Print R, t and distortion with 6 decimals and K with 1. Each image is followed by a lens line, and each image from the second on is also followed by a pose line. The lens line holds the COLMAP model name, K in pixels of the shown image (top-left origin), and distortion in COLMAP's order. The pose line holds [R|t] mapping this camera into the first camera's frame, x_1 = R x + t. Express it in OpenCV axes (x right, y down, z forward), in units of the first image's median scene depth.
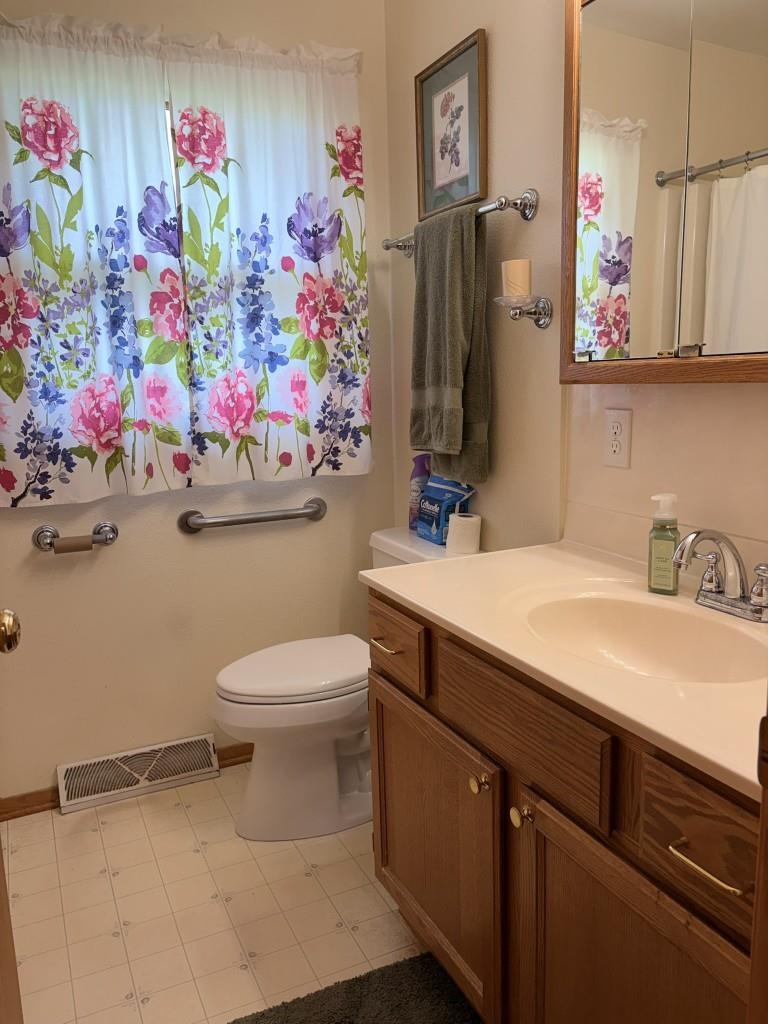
lens RADIAL K [[774.9, 0, 380.6], [0, 774.9, 512.1], [0, 0, 1]] dist [0.052393, -0.053748]
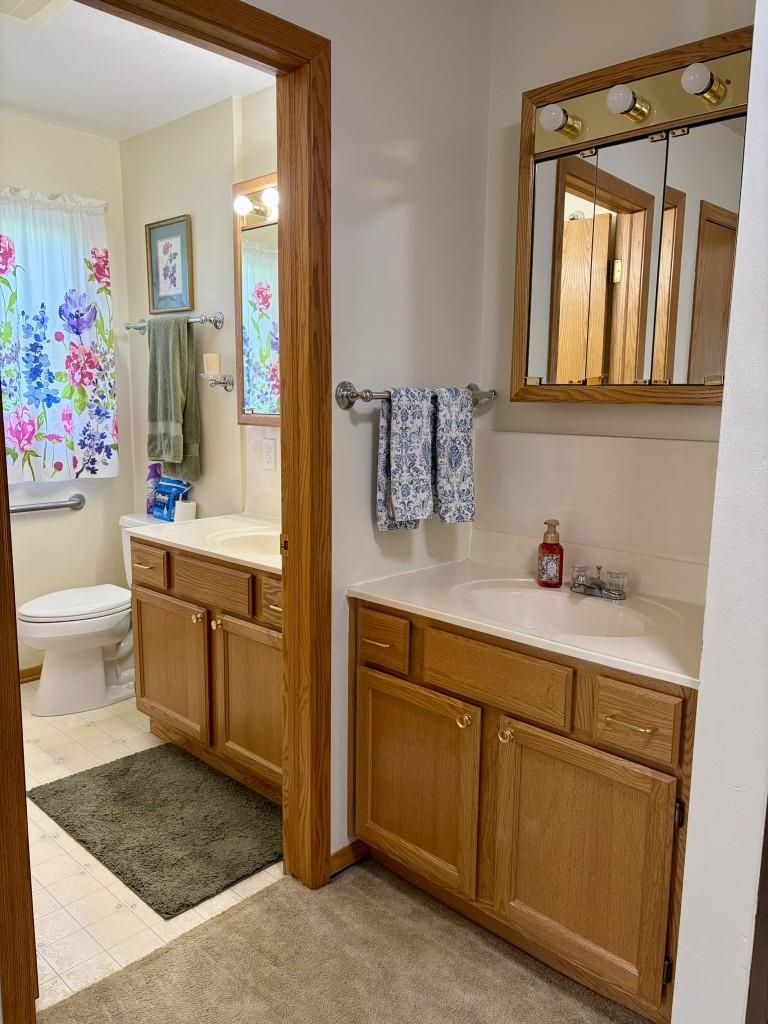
lens RADIAL K [[774.9, 0, 378.4], [0, 774.9, 514.8], [0, 0, 1]] dist [0.052393, -0.053748]
pose [[0.936094, -0.019744, 0.351197, -0.083028], [0.026271, 0.999559, -0.013827, 0.064746], [-0.350769, 0.022169, 0.936200, -0.645480]]
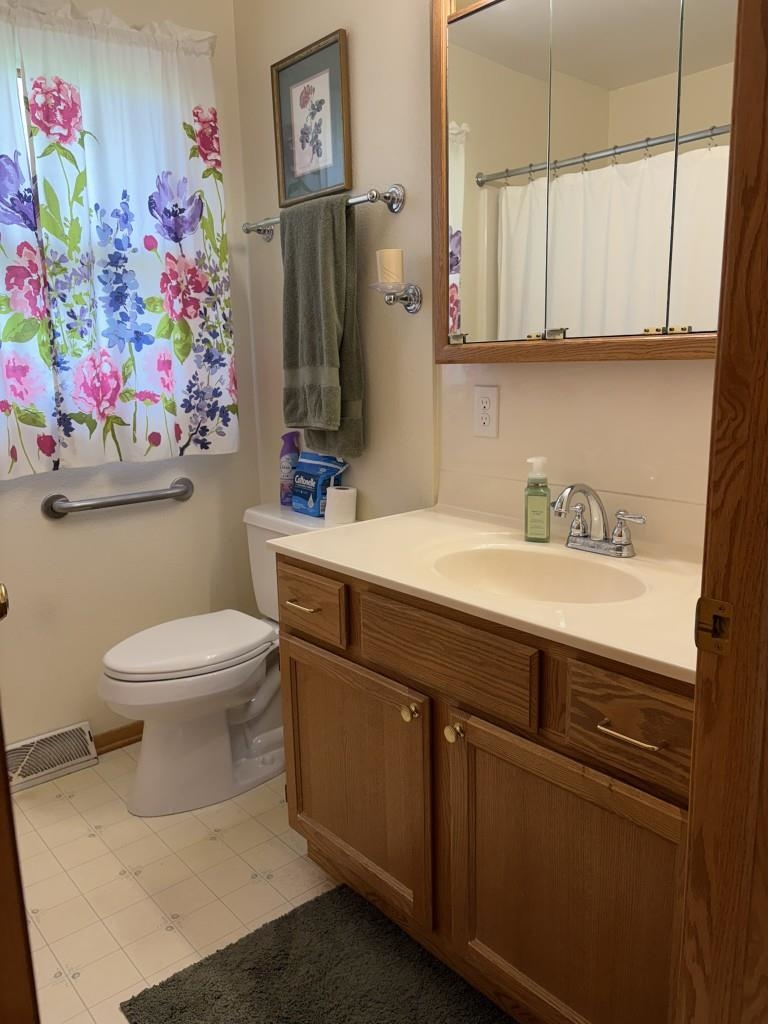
lens RADIAL K [[774.9, 0, 384.2], [0, 774.9, 513.5], [0, 0, 1]] dist [0.052393, -0.053748]
pose [[0.965666, -0.047691, 0.255371, -0.107152], [0.042434, 0.998759, 0.026058, 0.014622], [-0.256297, -0.014327, 0.966492, -0.049031]]
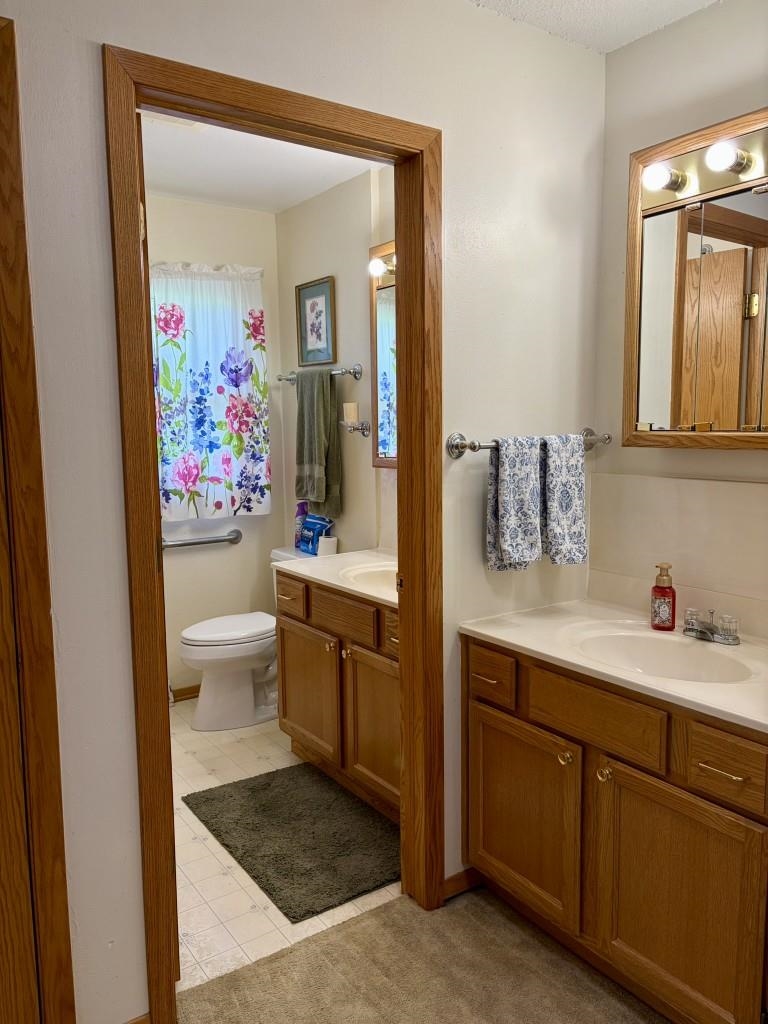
lens RADIAL K [[774.9, 0, 382.4], [0, 774.9, 516.5], [0, 0, 1]] dist [0.052393, -0.053748]
pose [[0.987379, -0.007126, 0.158218, -0.044143], [0.015565, 0.998517, -0.052160, 0.050303], [-0.157611, 0.053964, 0.986026, -0.729802]]
